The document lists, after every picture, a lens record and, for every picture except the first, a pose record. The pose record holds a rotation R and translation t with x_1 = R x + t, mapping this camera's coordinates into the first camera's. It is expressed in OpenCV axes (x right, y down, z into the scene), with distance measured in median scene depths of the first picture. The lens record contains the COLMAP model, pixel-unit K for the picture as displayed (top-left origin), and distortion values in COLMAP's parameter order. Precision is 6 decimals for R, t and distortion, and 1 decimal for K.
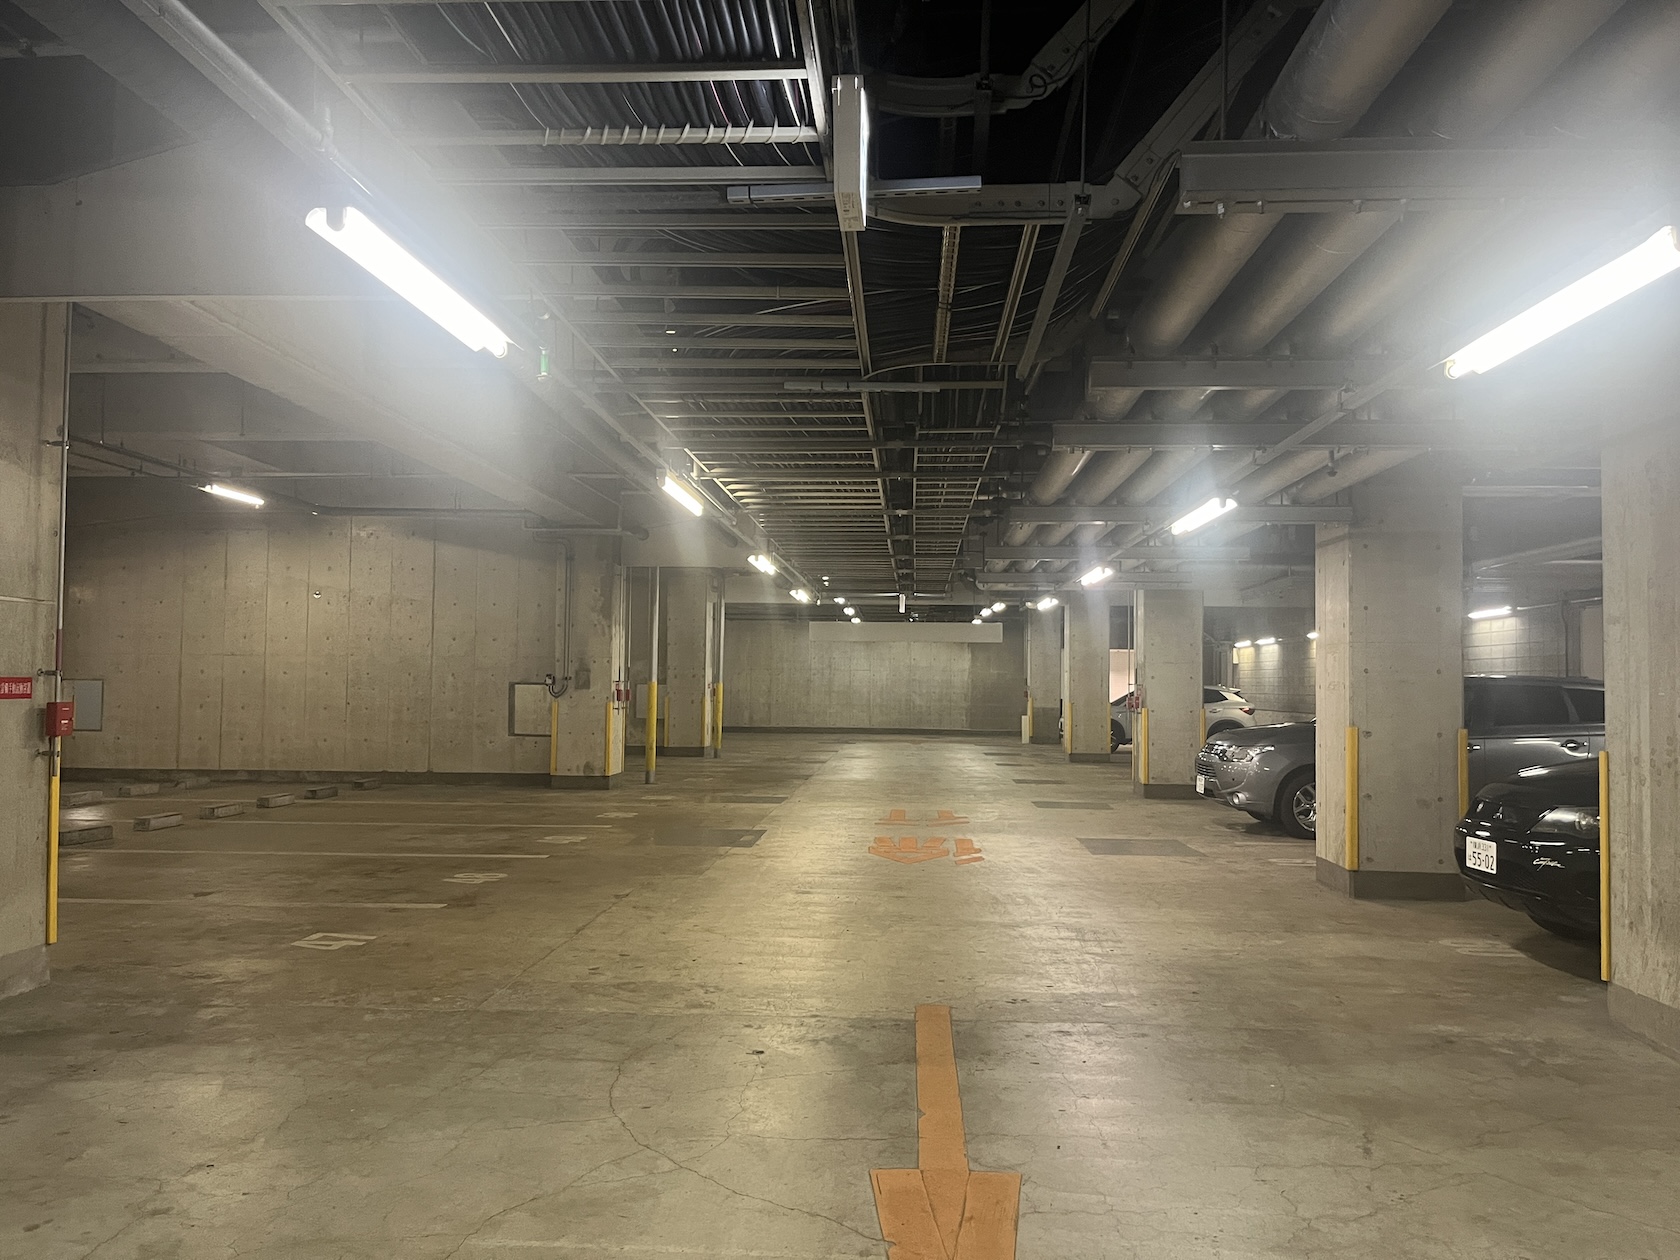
lens RADIAL K [[1257.9, 0, 840.0], [0, 1257.9, 630.0], [0, 0, 1]] dist [0.068035, -0.096348]
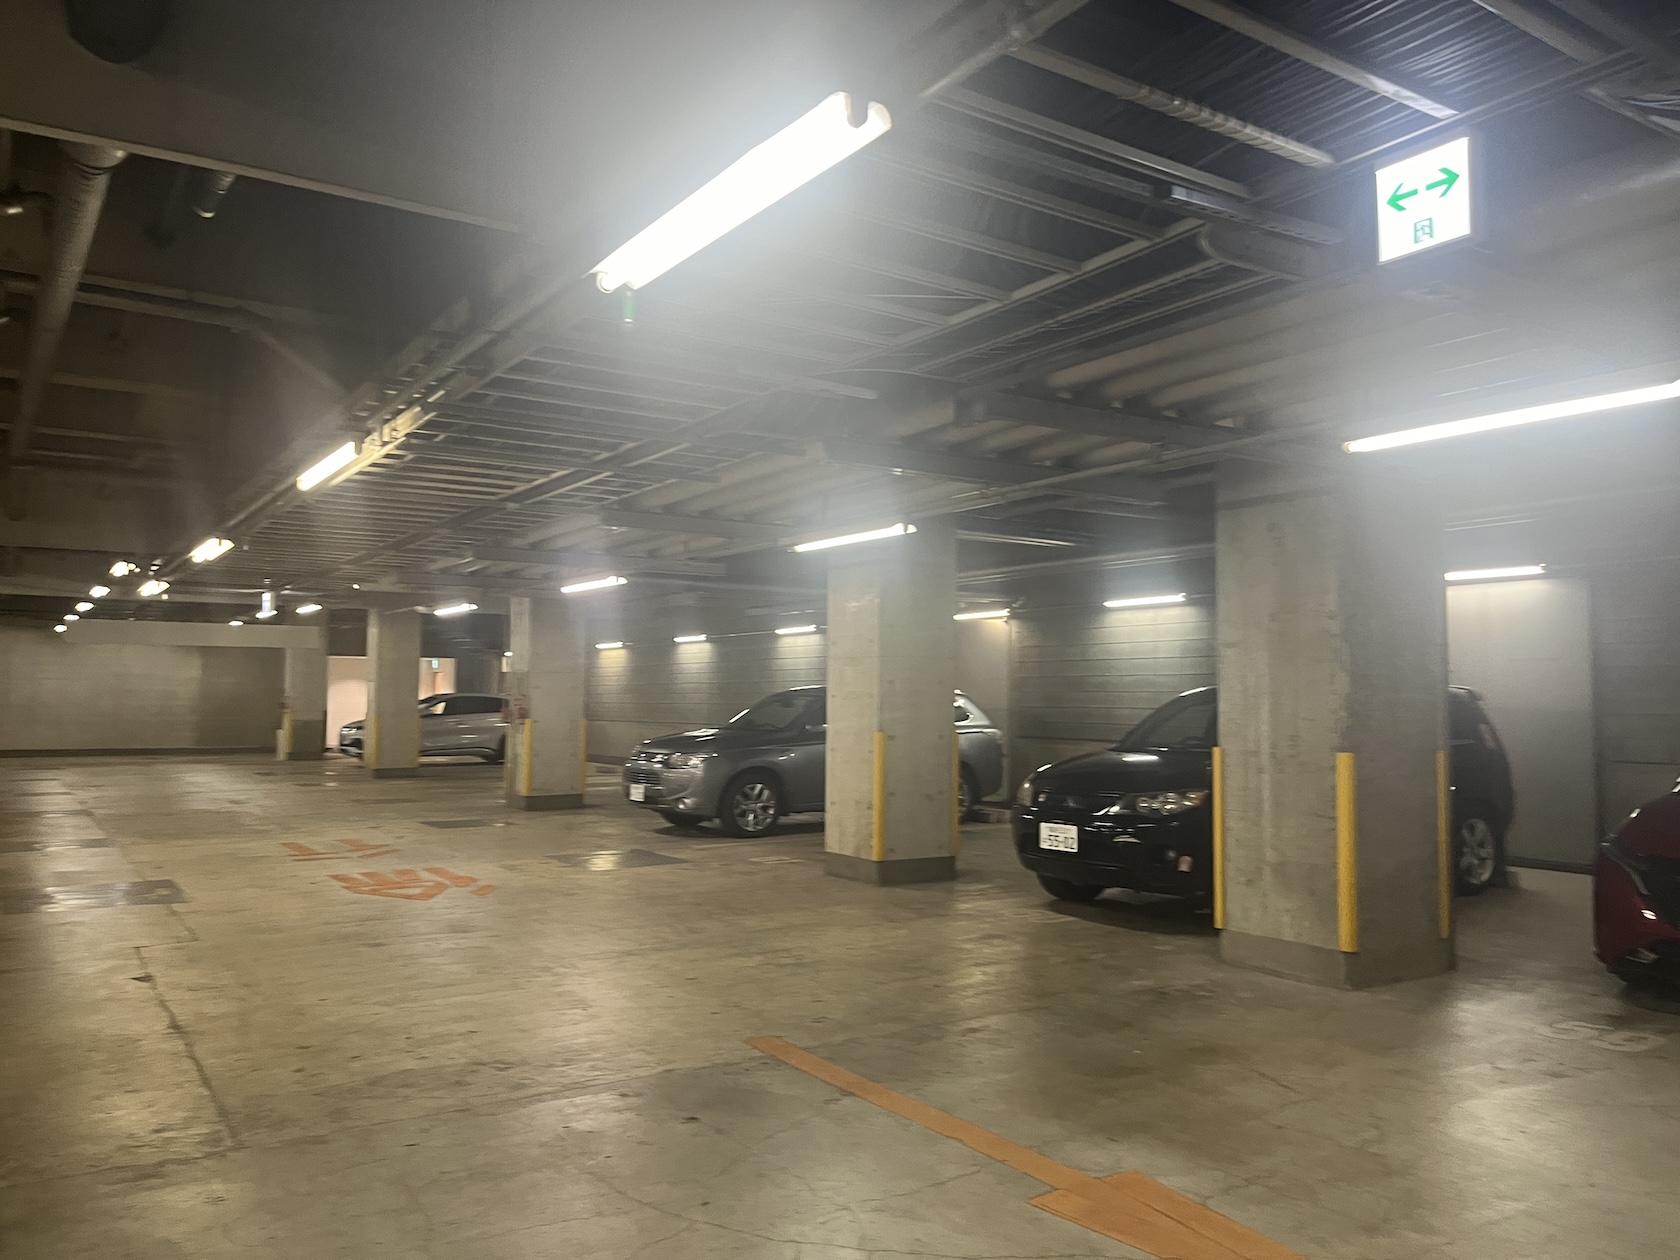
lens RADIAL K [[1265.5, 0, 852.0], [0, 1265.5, 628.7], [0, 0, 1]] dist [0.070755, -0.107155]
pose [[0.798732, 0.027386, 0.601063, -0.376073], [-0.023226, 0.999622, -0.014680, 0.003212], [-0.601238, -0.002235, 0.799067, 0.166292]]
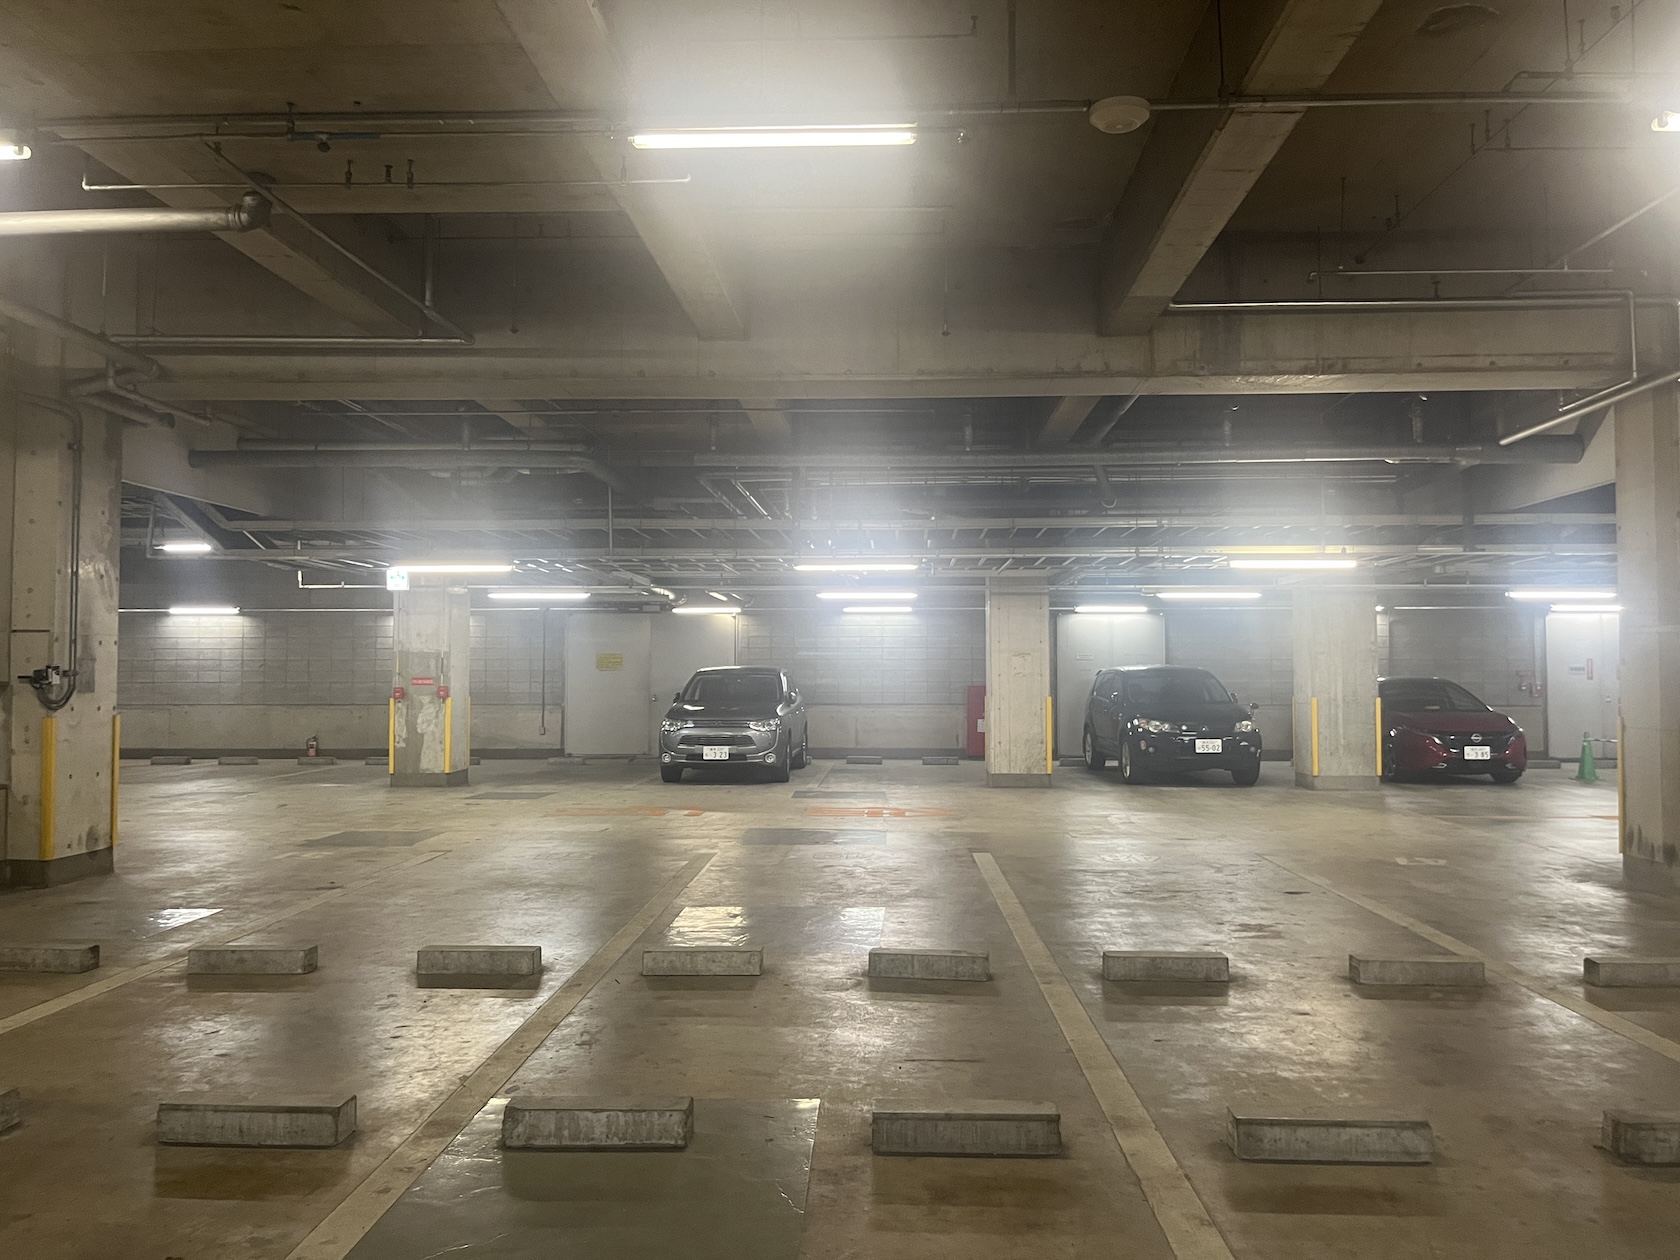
lens RADIAL K [[1265.5, 0, 852.0], [0, 1265.5, 628.7], [0, 0, 1]] dist [0.070755, -0.107155]
pose [[-0.015208, 0.026059, 0.999545, -1.895578], [-0.044026, 0.998673, -0.026706, 0.050428], [-0.998915, -0.044412, -0.014040, 1.725428]]
